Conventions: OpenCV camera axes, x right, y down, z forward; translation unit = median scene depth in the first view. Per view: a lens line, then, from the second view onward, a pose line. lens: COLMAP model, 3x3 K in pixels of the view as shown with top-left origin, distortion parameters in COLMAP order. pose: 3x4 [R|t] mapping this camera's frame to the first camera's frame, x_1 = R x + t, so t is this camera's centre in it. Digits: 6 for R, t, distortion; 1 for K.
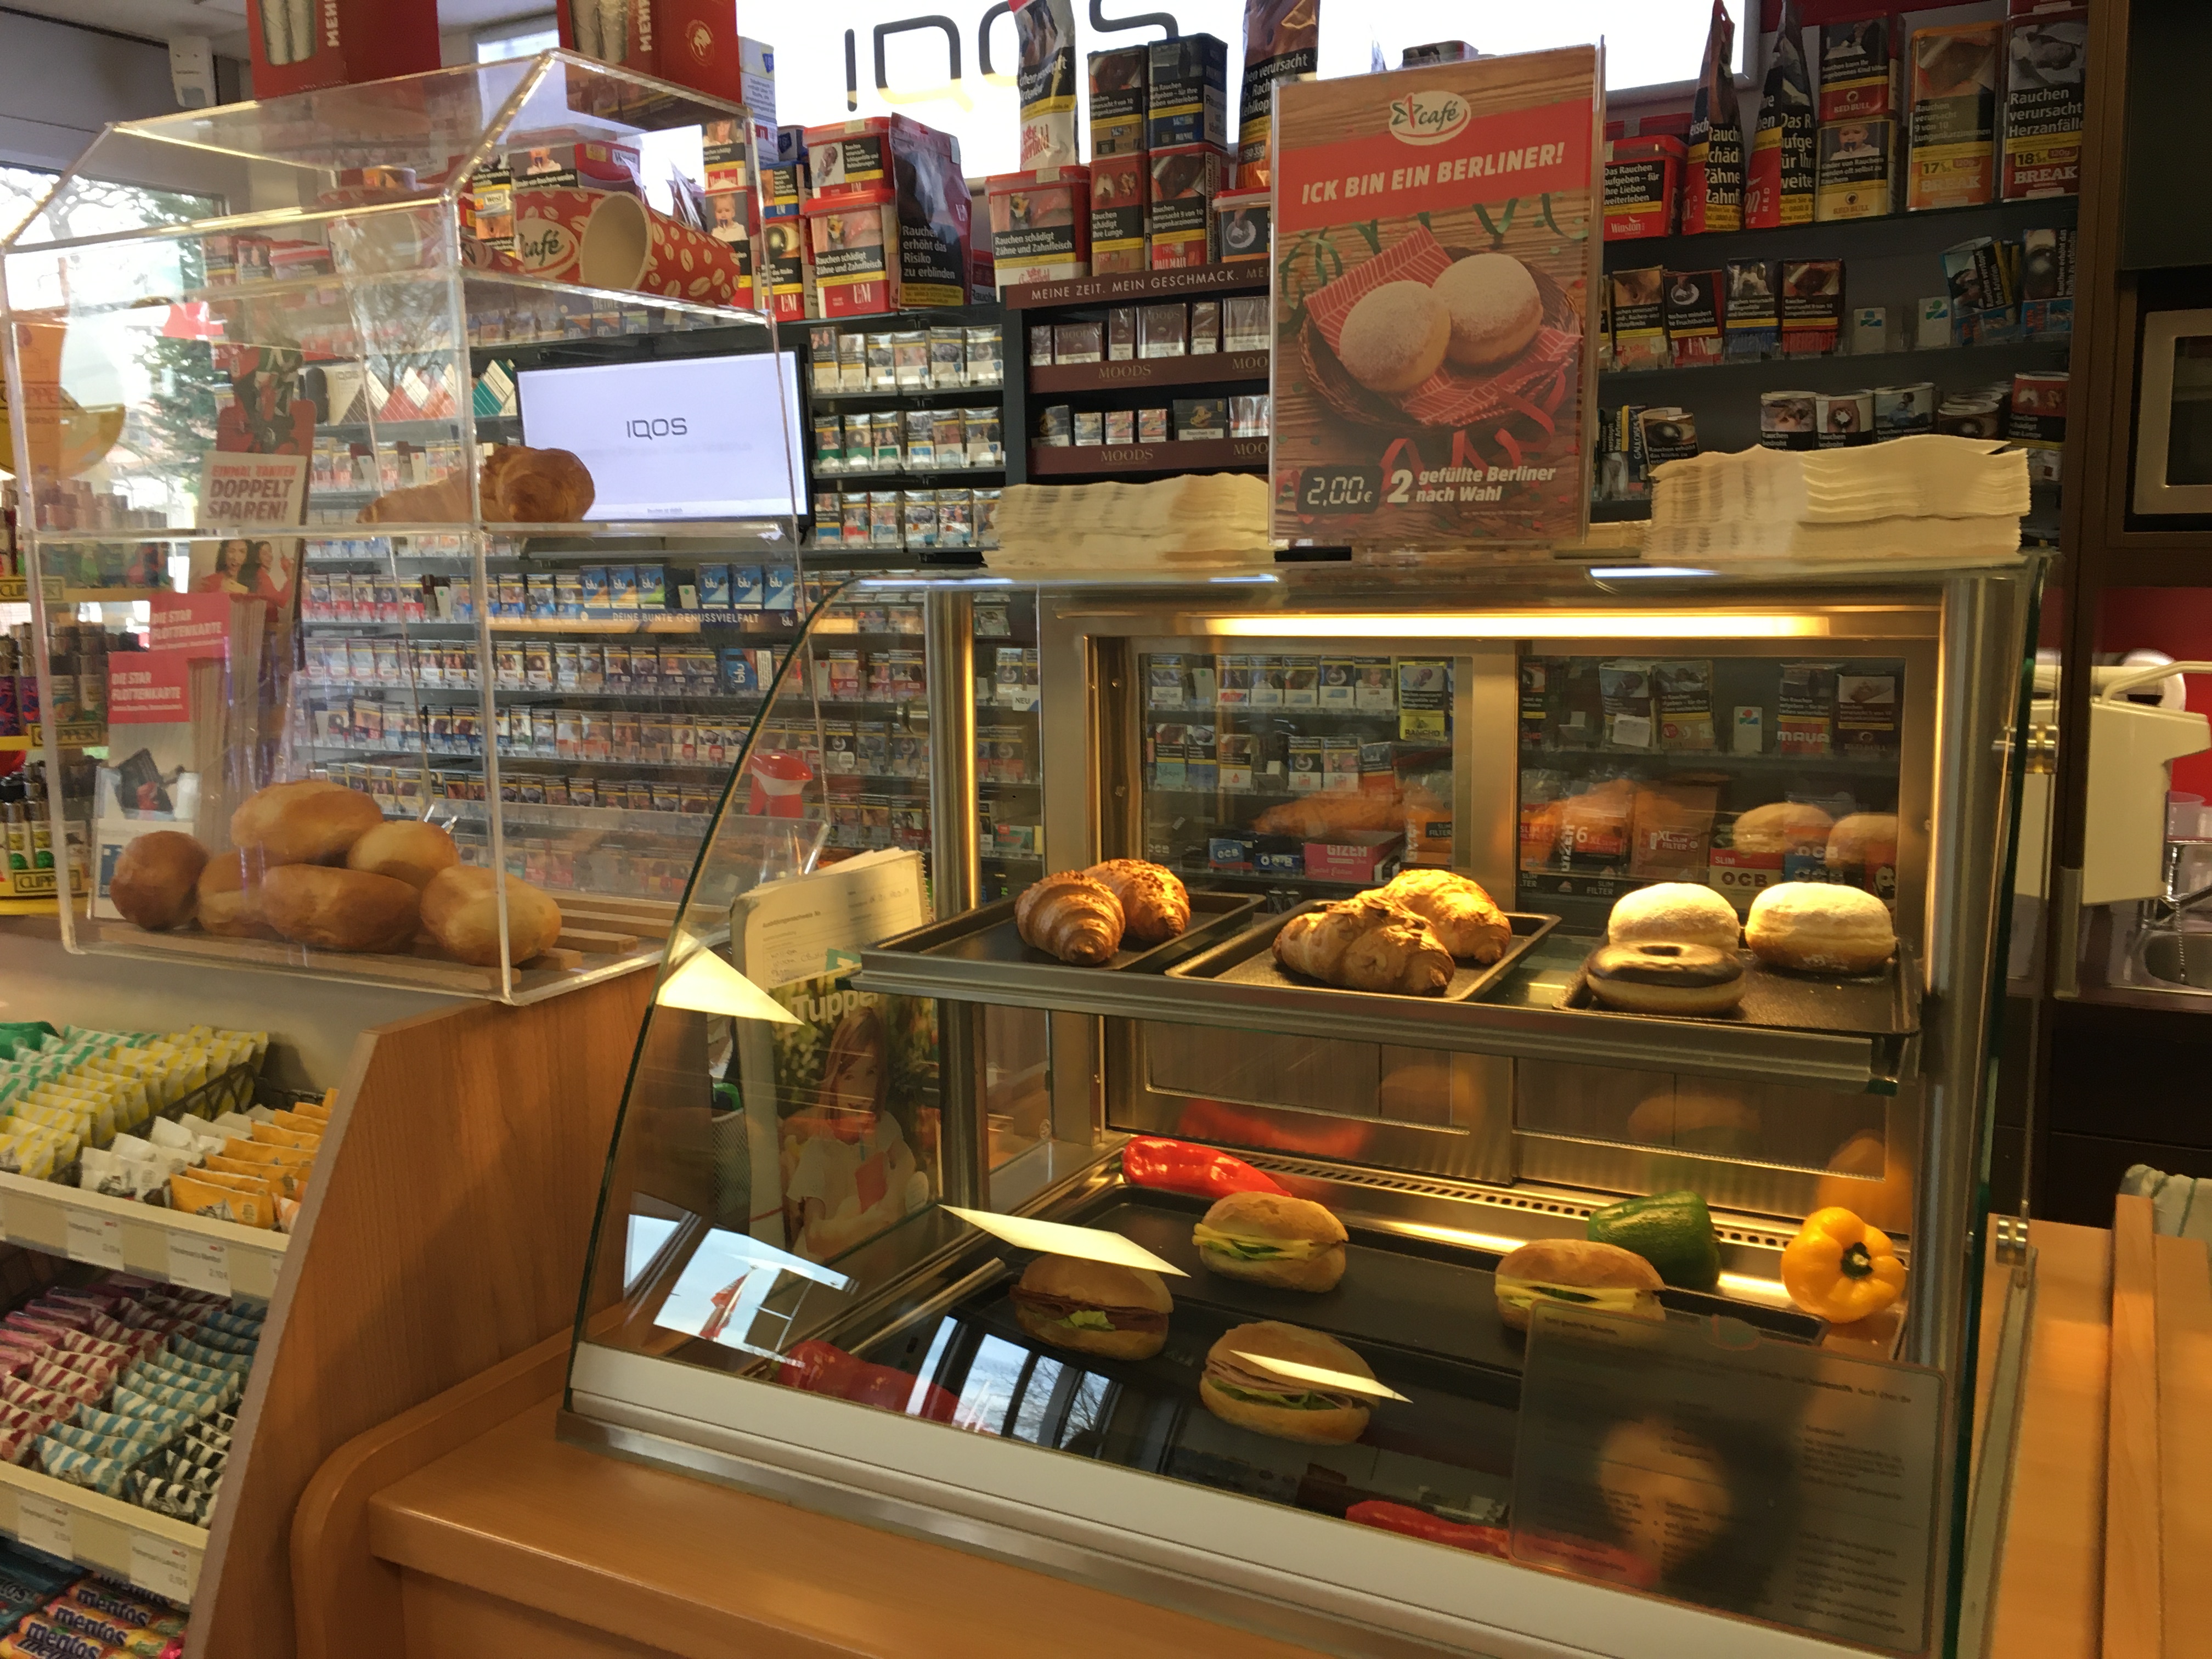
lens RADIAL K [[1863.5, 0, 1103.6], [0, 1863.5, 824.1], [0, 0, 1]] dist [0.056720, -0.060290]
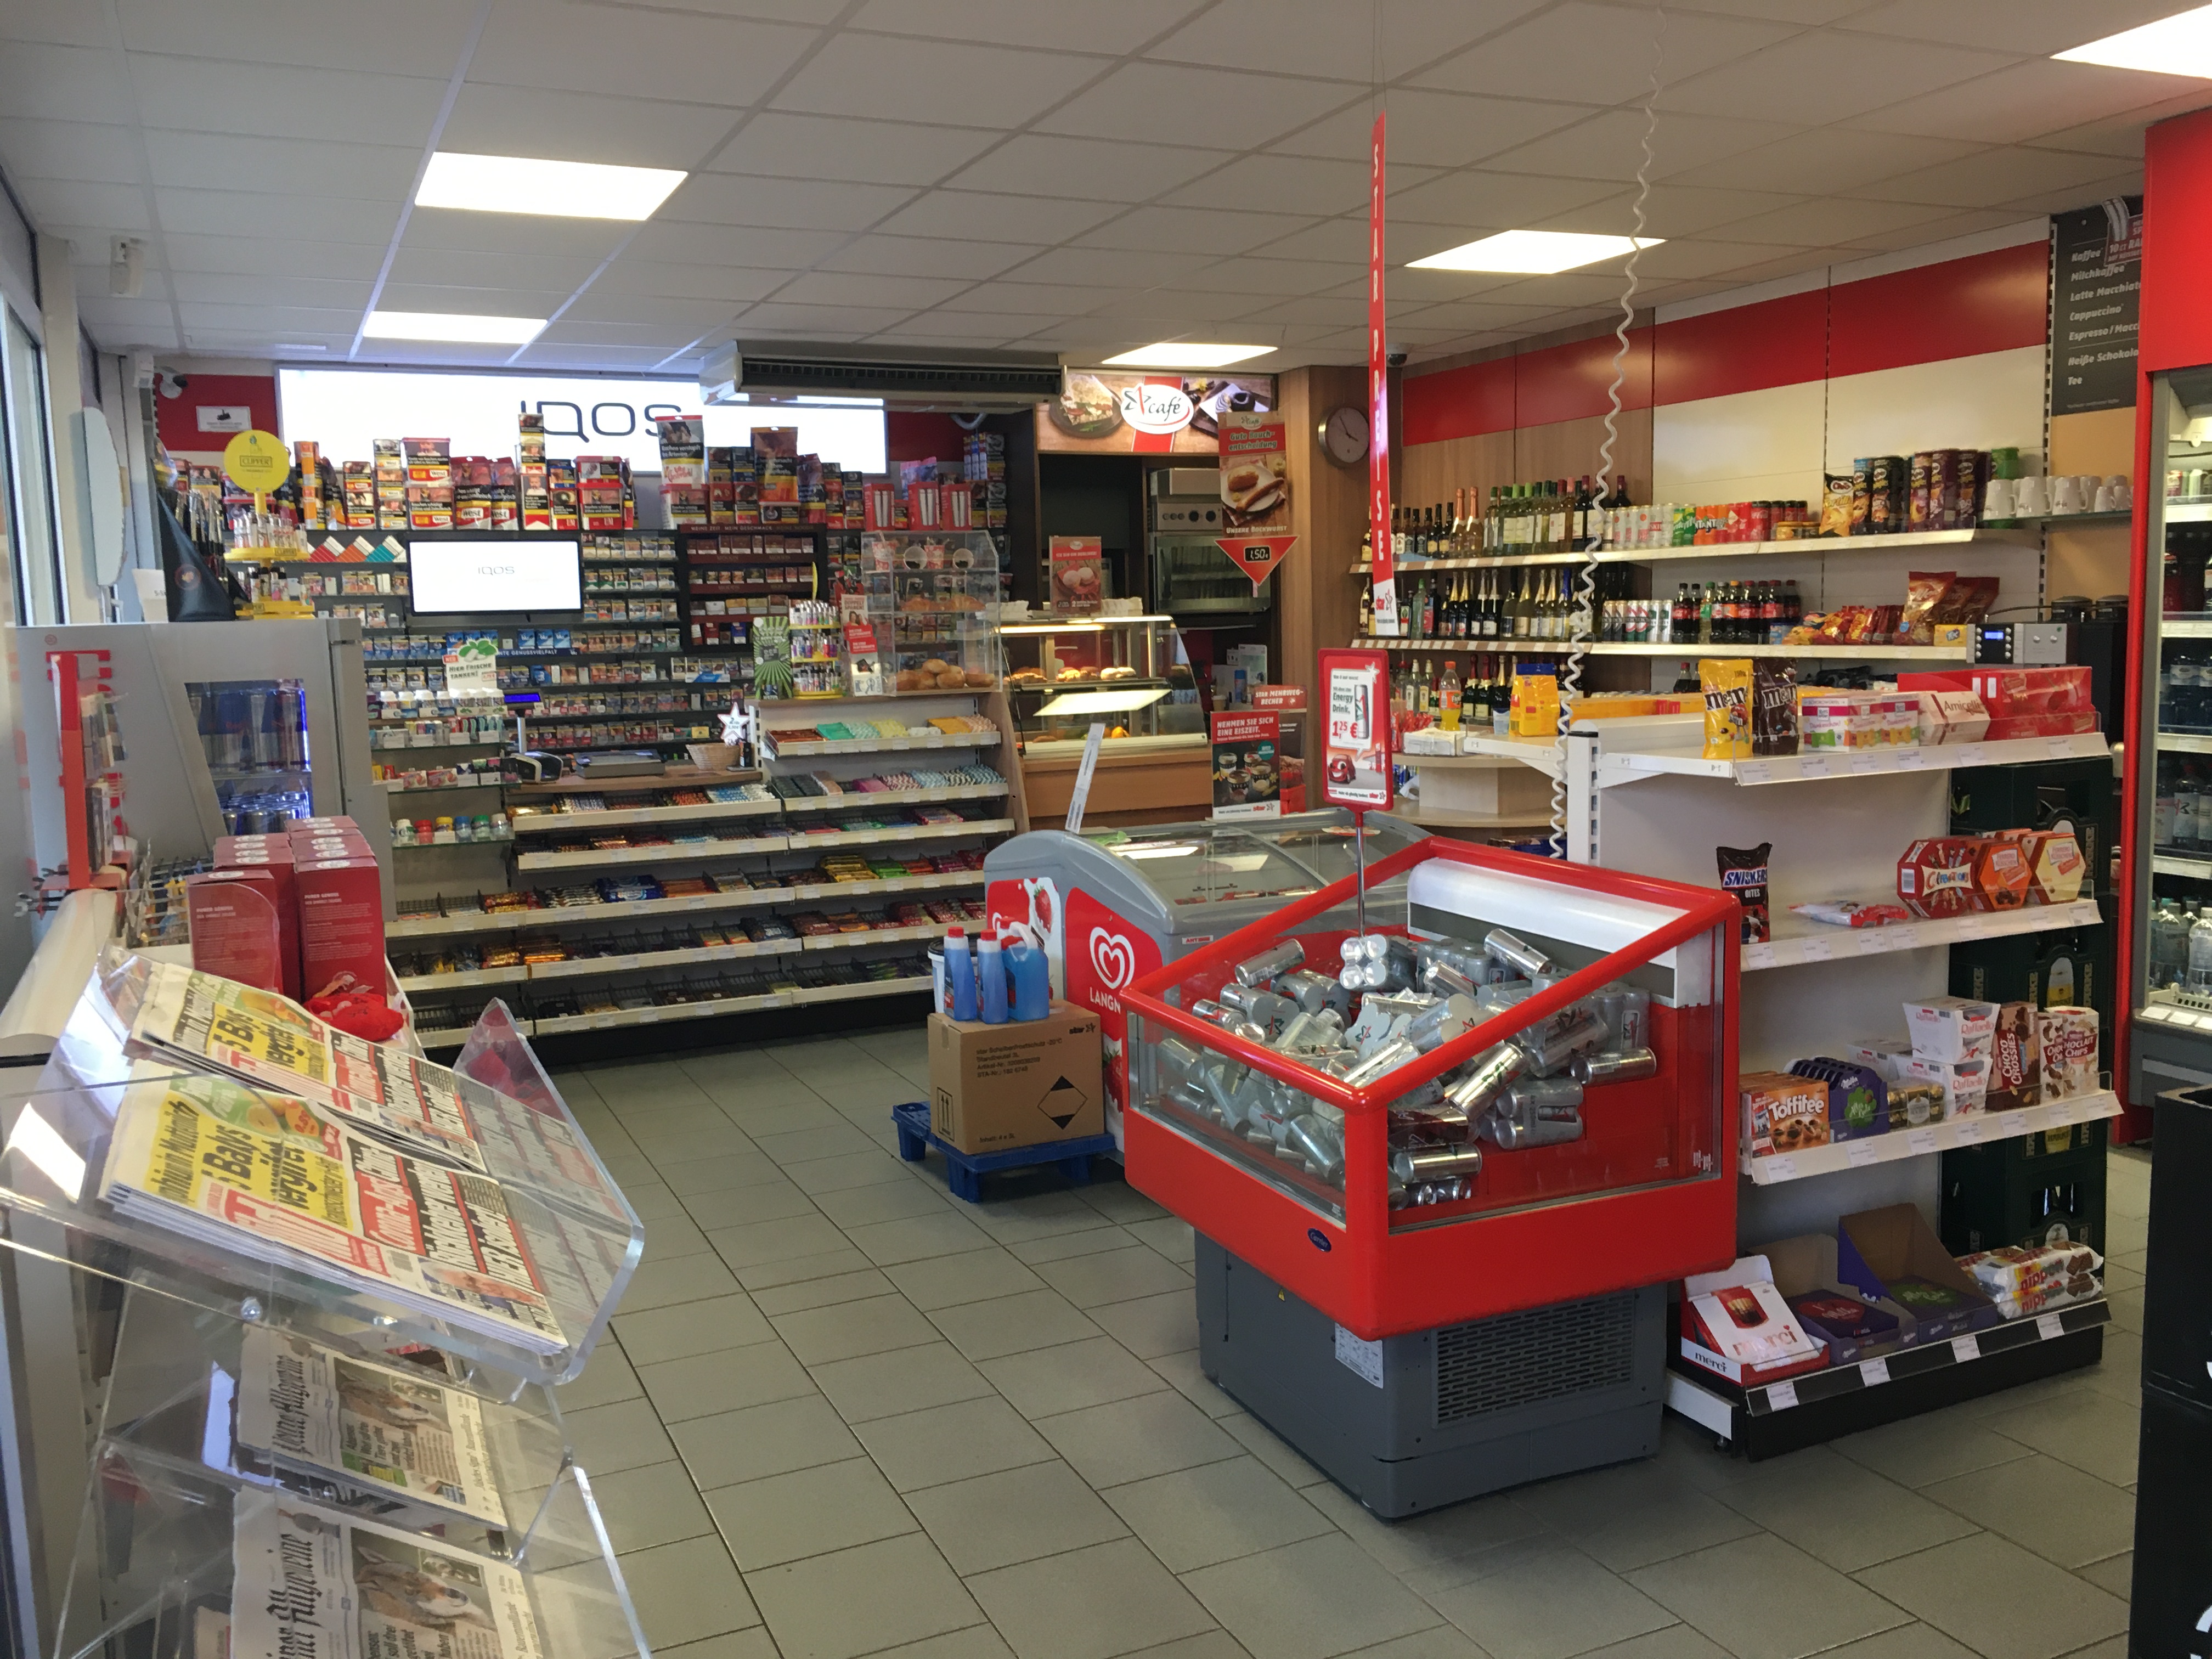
lens RADIAL K [[1863.5, 0, 1108.9], [0, 1863.5, 830.5], [0, 0, 1]] dist [0.056720, -0.060290]
pose [[0.594947, -0.093967, 0.798253, -1.745844], [0.131933, 0.991089, 0.018336, 0.169786], [-0.792863, 0.094407, 0.602043, -0.998330]]
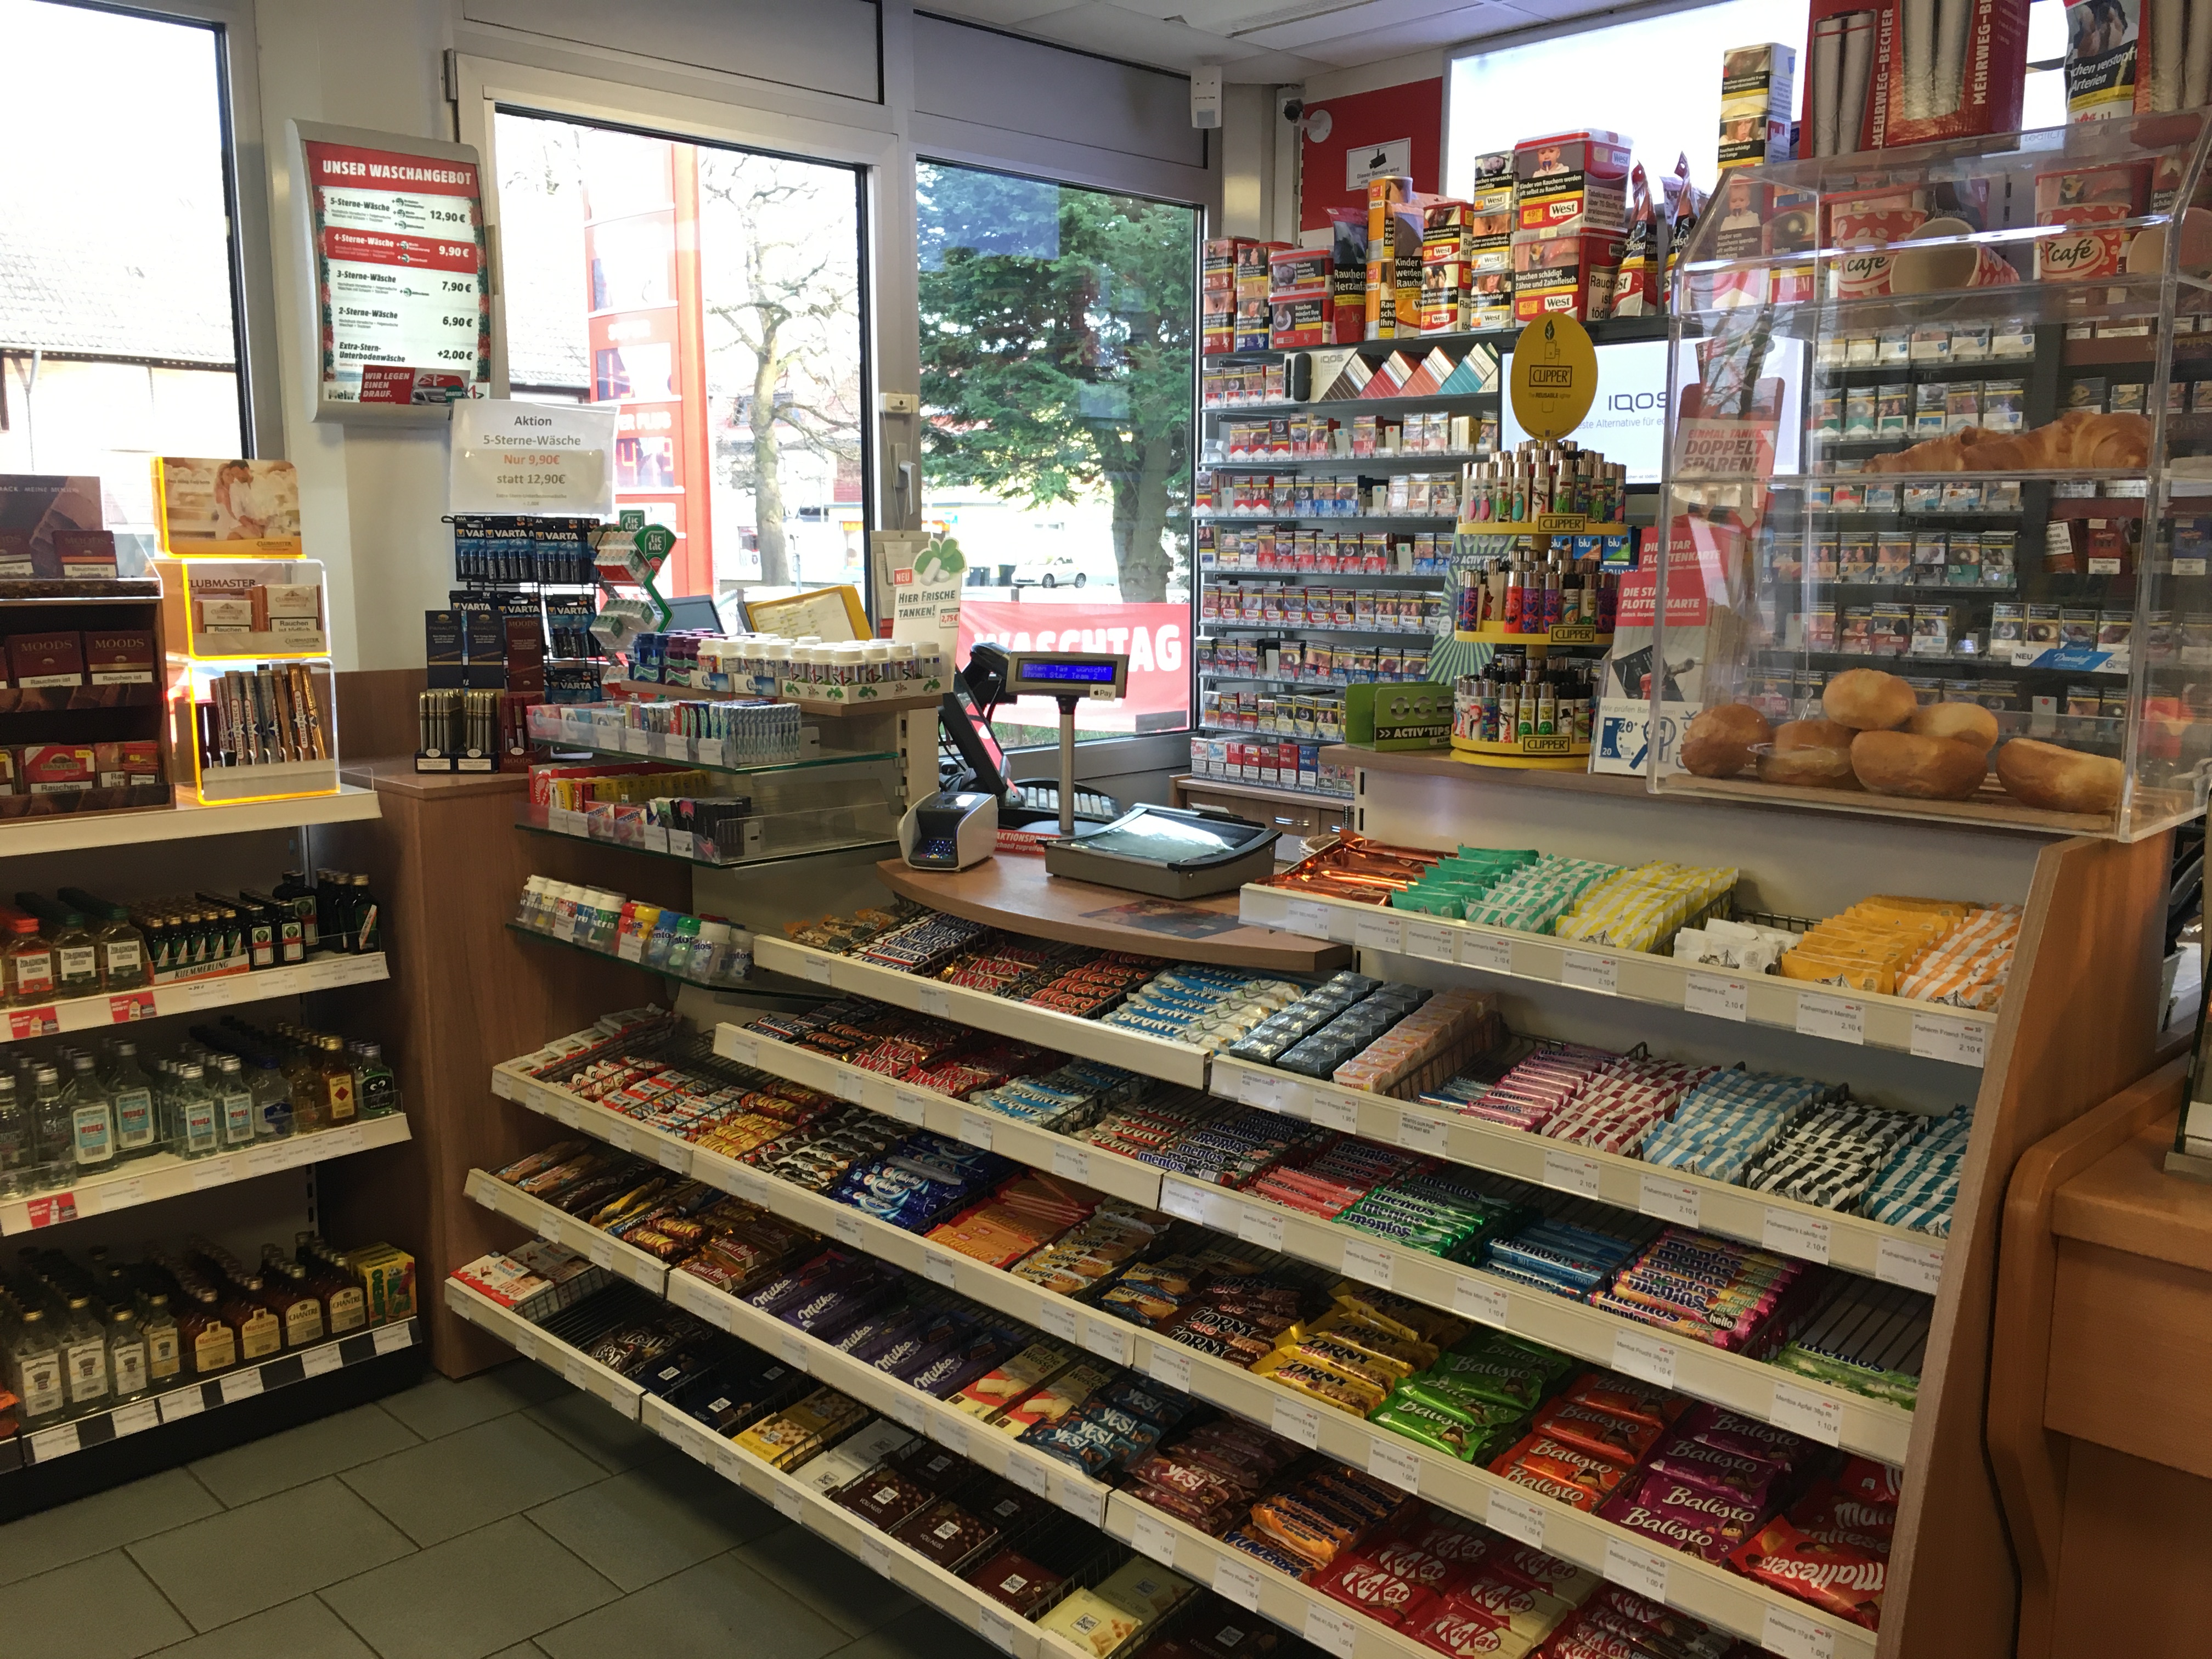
lens RADIAL K [[1863.5, 0, 1112.6], [0, 1863.5, 825.9], [0, 0, 1]] dist [0.056720, -0.060290]
pose [[0.960032, 0.062582, -0.272803, -0.232756], [-0.059162, 0.998033, 0.020754, 0.037119], [0.273565, -0.003785, 0.961846, -0.165904]]
